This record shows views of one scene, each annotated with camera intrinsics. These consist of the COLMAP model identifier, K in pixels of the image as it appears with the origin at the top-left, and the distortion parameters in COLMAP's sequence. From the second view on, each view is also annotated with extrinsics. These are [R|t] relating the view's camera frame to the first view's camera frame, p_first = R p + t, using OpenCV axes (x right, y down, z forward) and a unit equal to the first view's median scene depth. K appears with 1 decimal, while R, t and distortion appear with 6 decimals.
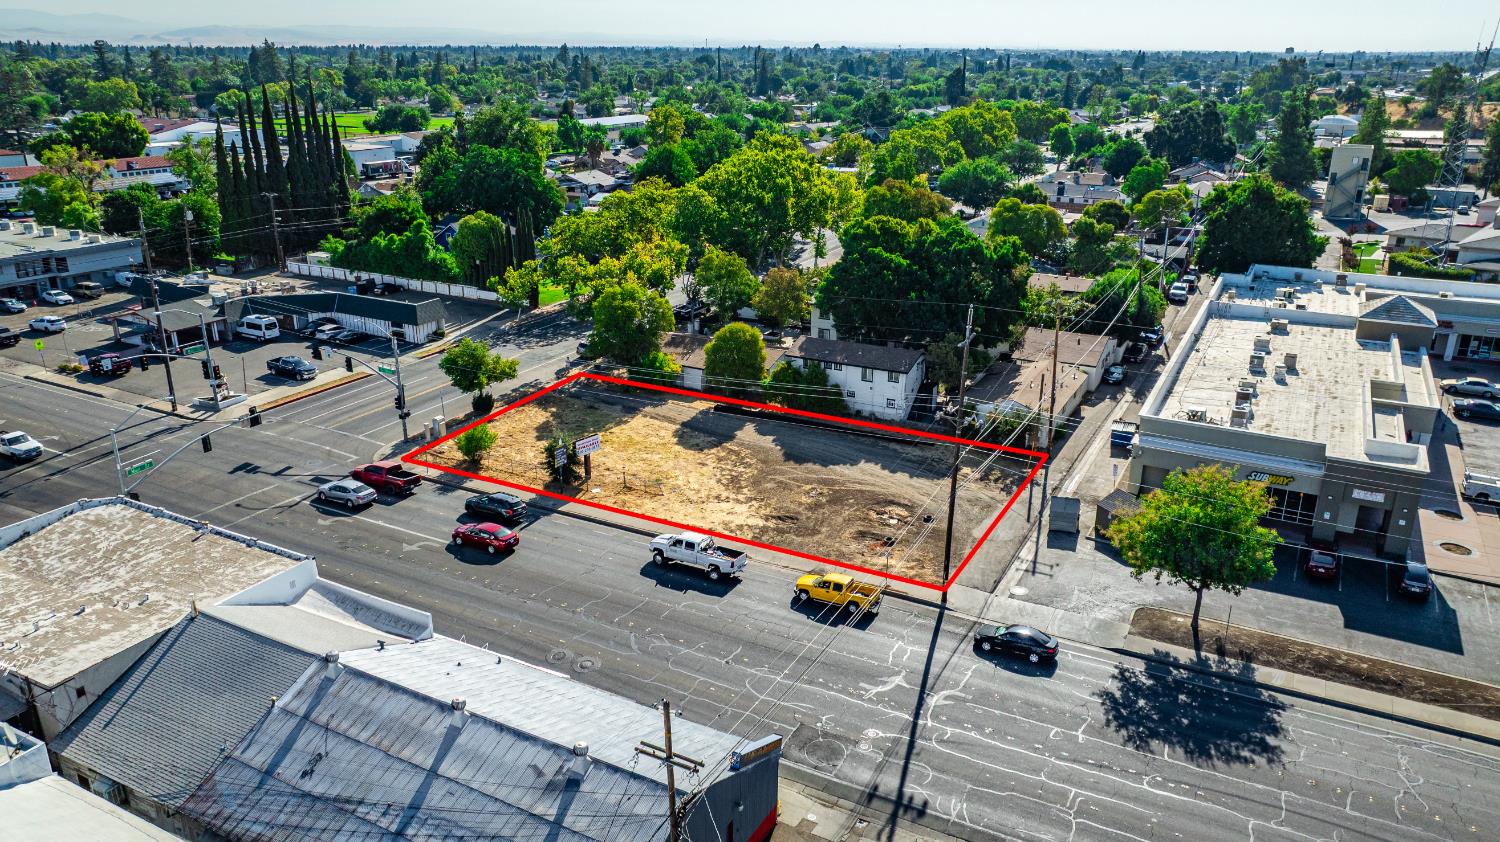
lens RADIAL K [[1057.1, 0, 755.8], [0, 1057.1, 421.8], [0, 0, 1]] dist [-0.022008, 0.008522]
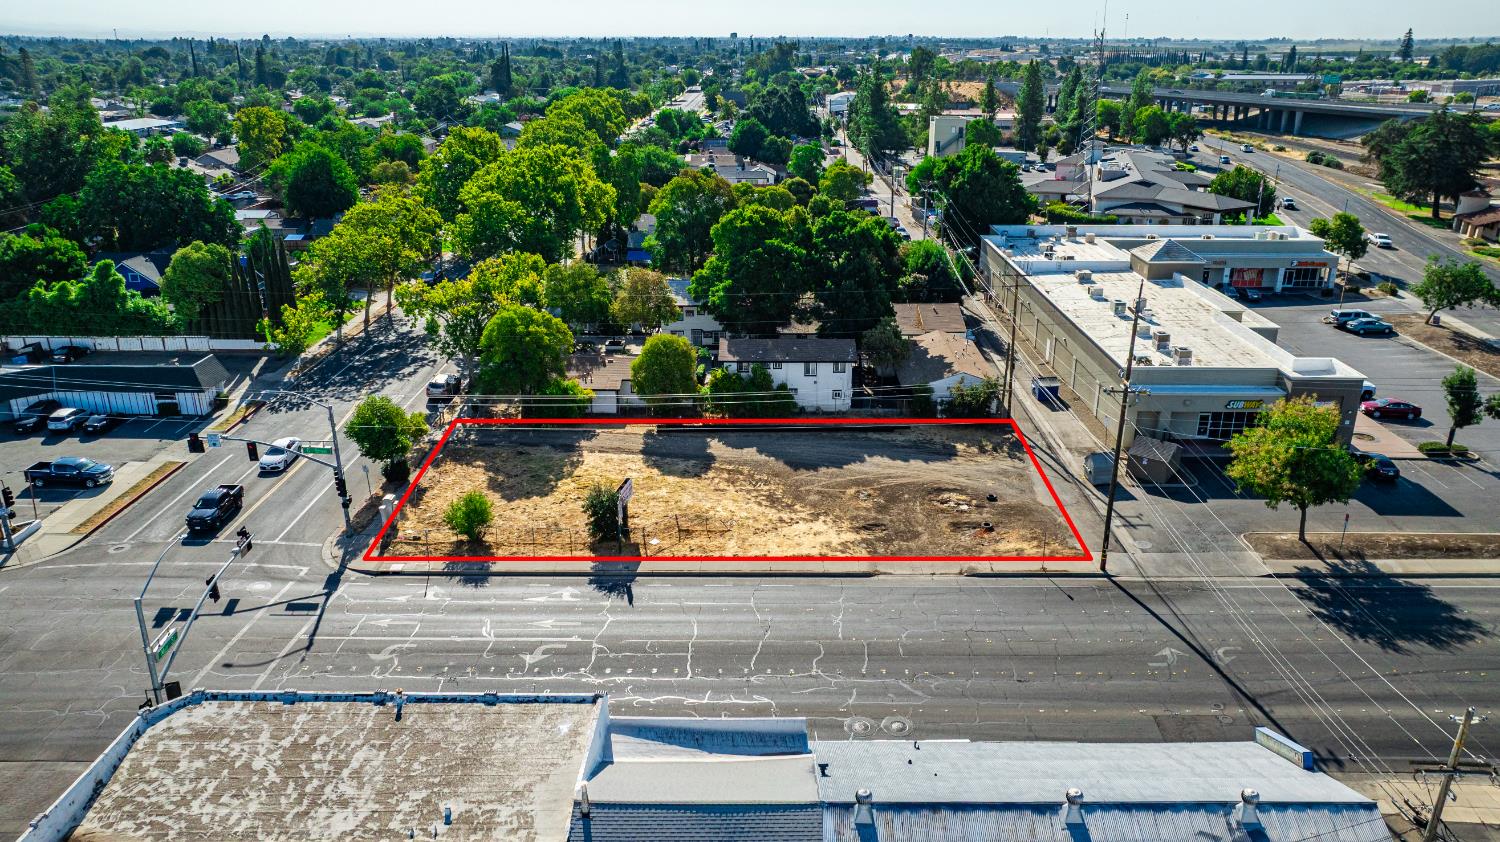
lens RADIAL K [[1057.1, 0, 755.8], [0, 1057.1, 421.8], [0, 0, 1]] dist [-0.022008, 0.008522]
pose [[0.886302, -0.163568, 0.433260, -0.330663], [0.159396, 0.986132, 0.046224, -0.044636], [-0.434812, 0.028092, 0.900083, 0.134389]]
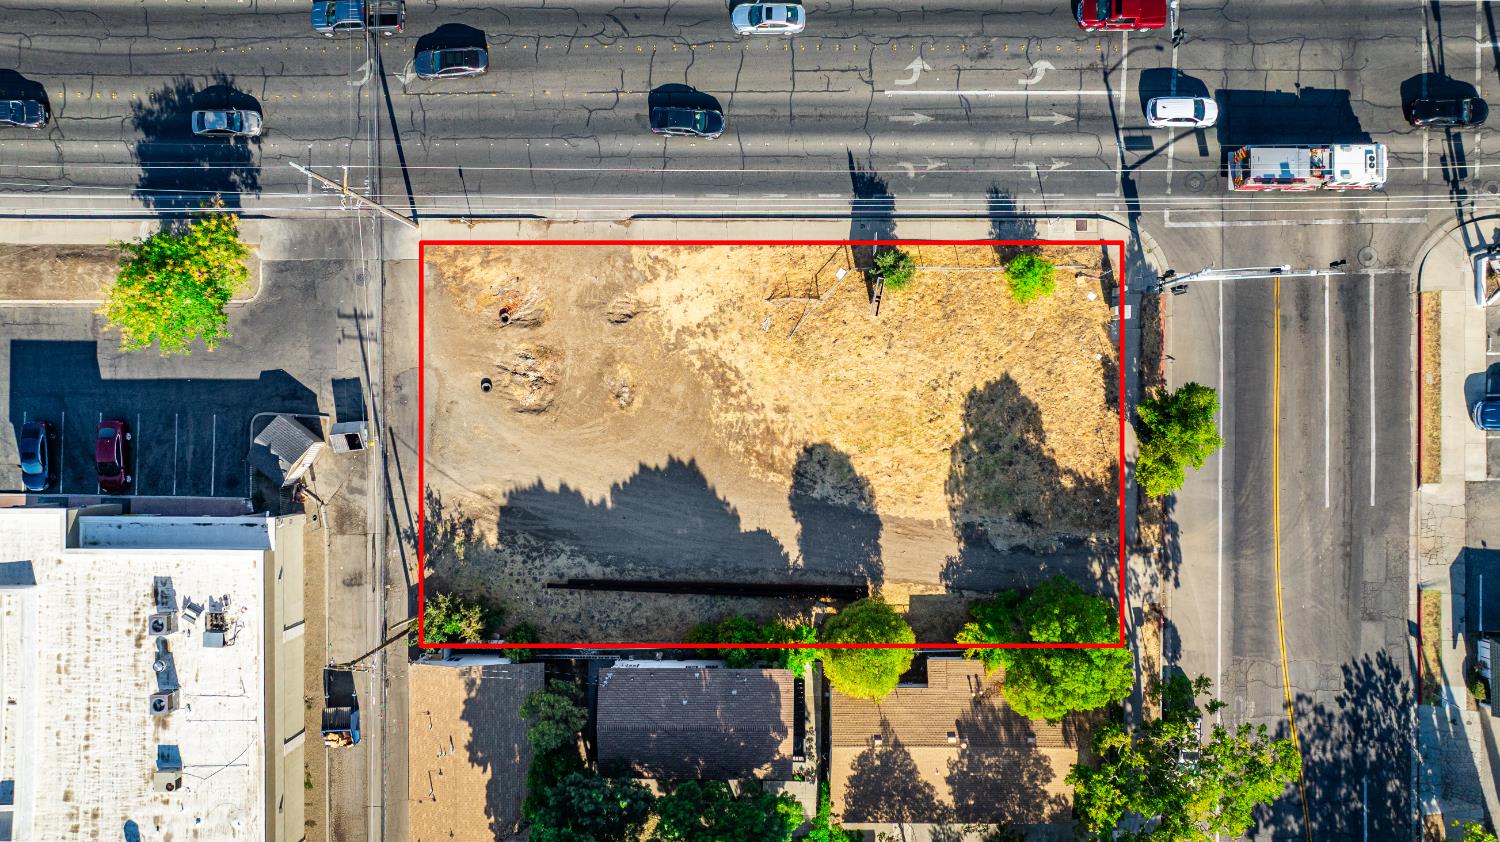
lens RADIAL K [[1057.1, 0, 755.8], [0, 1057.1, 421.8], [0, 0, 1]] dist [-0.022008, 0.008522]
pose [[-0.882512, 0.469811, 0.021239, -0.037262], [-0.142197, -0.309611, 0.940171, -0.595720], [0.448278, 0.826692, 0.340041, 0.583122]]
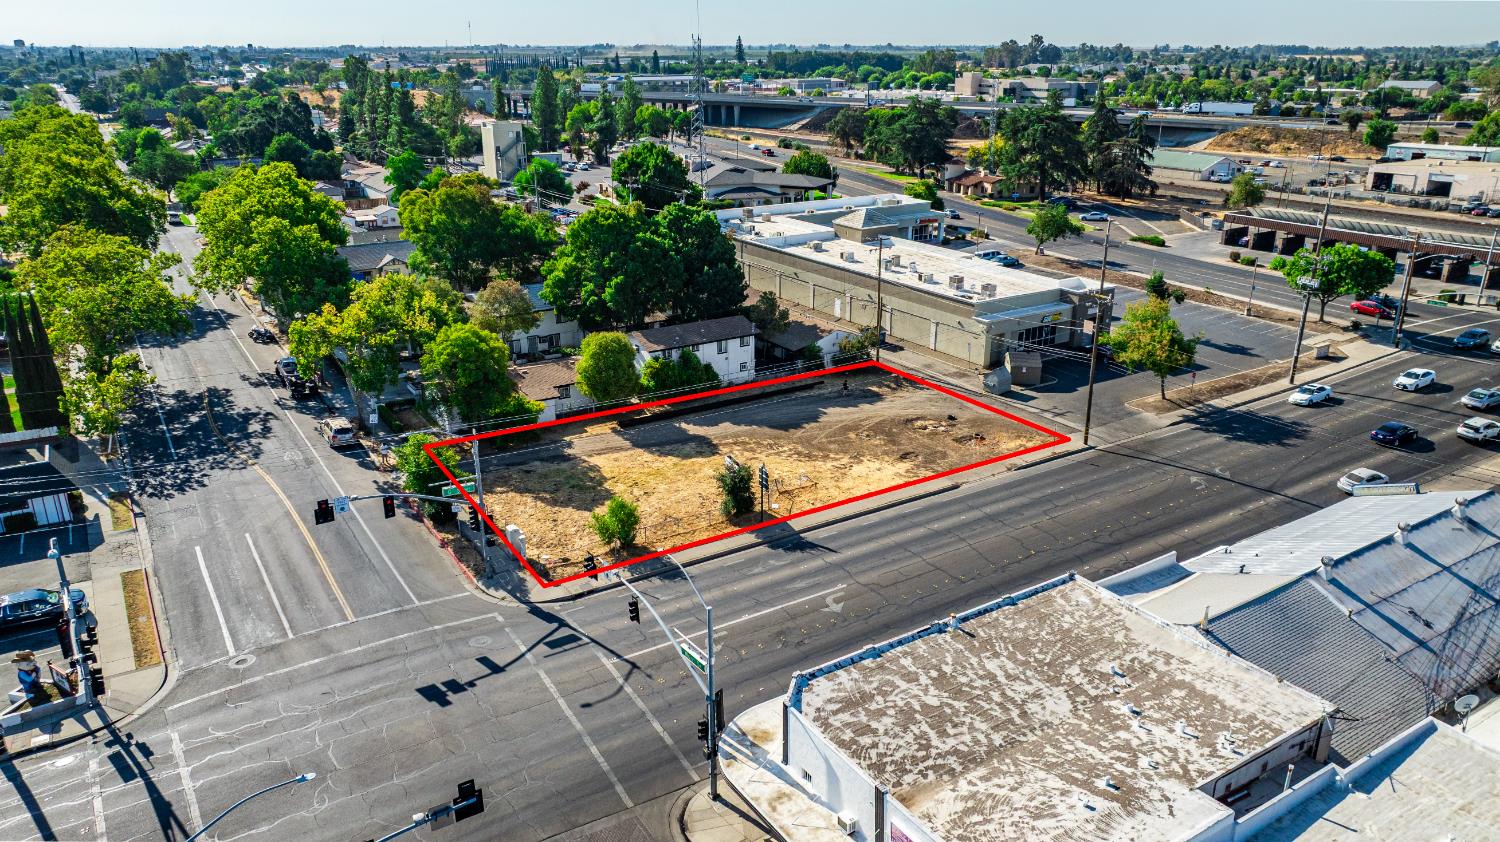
lens RADIAL K [[1057.1, 0, 755.8], [0, 1057.1, 421.8], [0, 0, 1]] dist [-0.022008, 0.008522]
pose [[0.488389, -0.299491, 0.819623, -0.683623], [0.296147, 0.940401, 0.167158, -0.126005], [-0.820836, 0.161091, 0.547975, 0.368630]]
